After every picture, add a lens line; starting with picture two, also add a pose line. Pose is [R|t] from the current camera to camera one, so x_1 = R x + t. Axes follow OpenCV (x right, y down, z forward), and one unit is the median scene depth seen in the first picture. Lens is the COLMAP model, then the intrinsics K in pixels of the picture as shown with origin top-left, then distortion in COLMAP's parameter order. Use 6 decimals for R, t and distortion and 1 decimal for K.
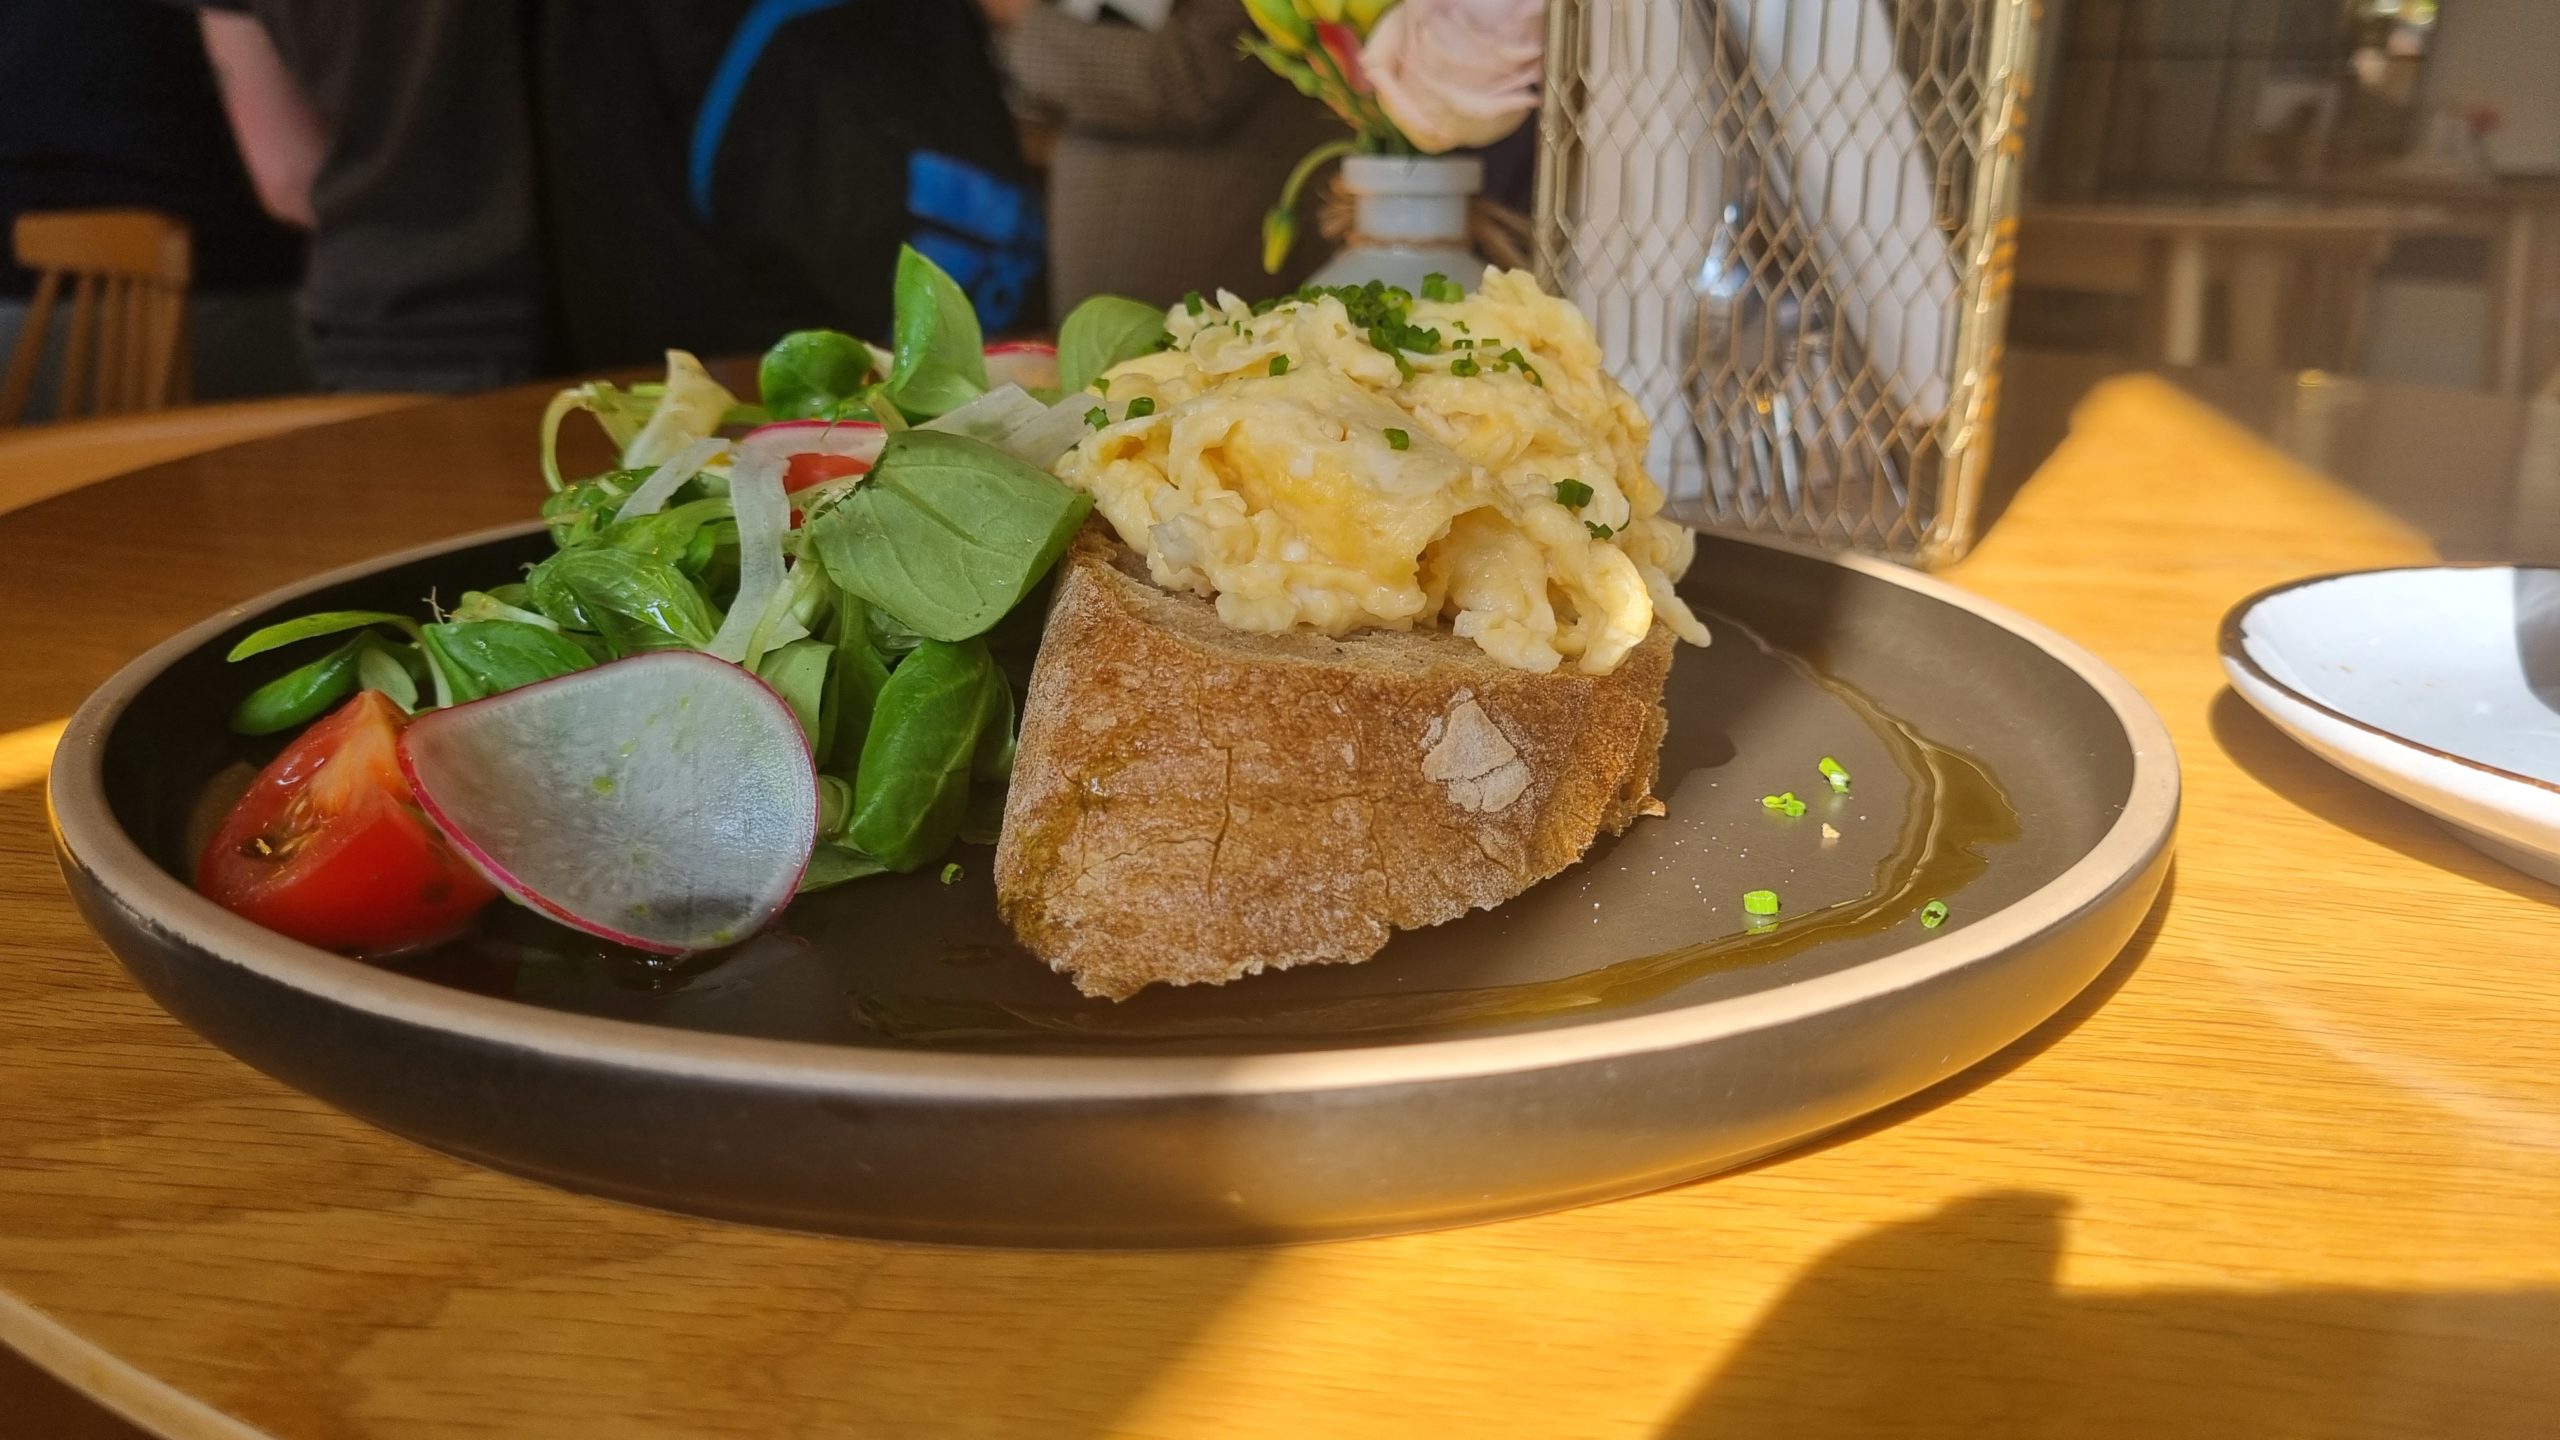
lens RADIAL K [[1893.7, 0, 1301.2], [0, 1893.7, 671.5], [0, 0, 1]] dist [0.024628, -0.028236]
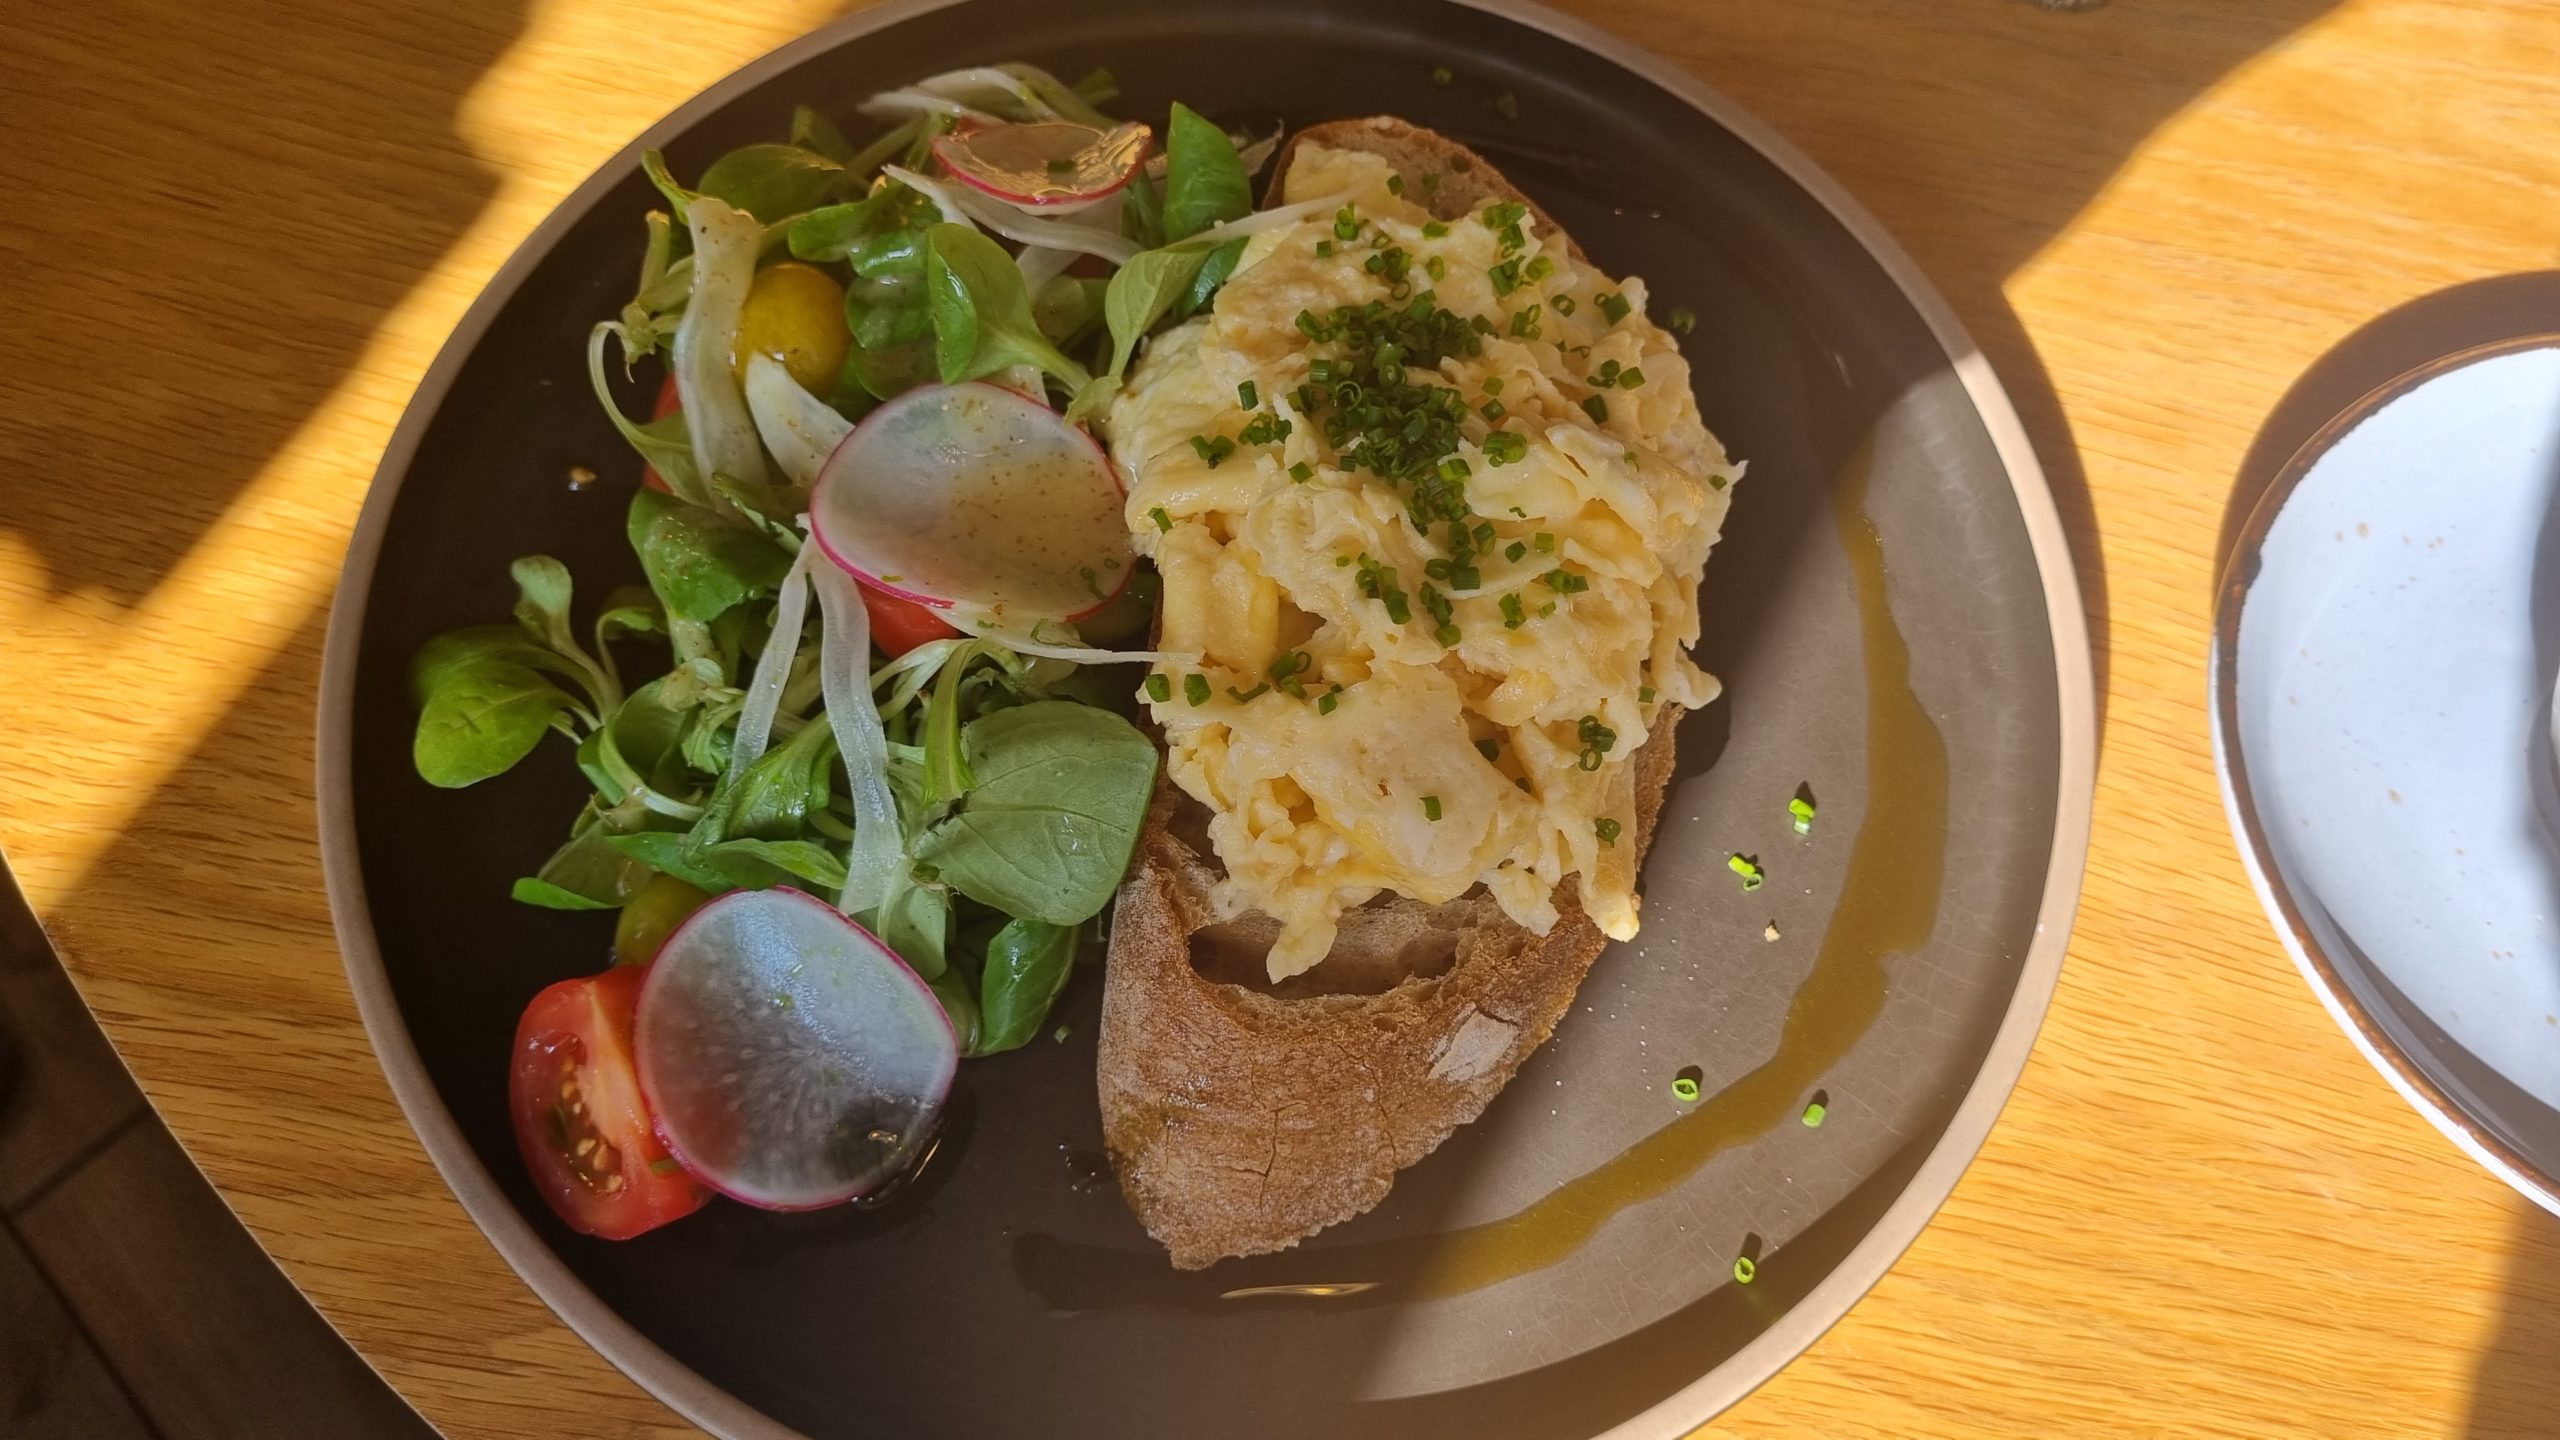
lens RADIAL K [[1893.7, 0, 1289.6], [0, 1893.7, 700.0], [0, 0, 1]] dist [0.024628, -0.028236]
pose [[0.998984, 0.039319, -0.022008, -0.010612], [-0.010458, 0.677406, 0.735535, -1.016713], [0.043828, -0.734557, 0.677130, 0.306166]]
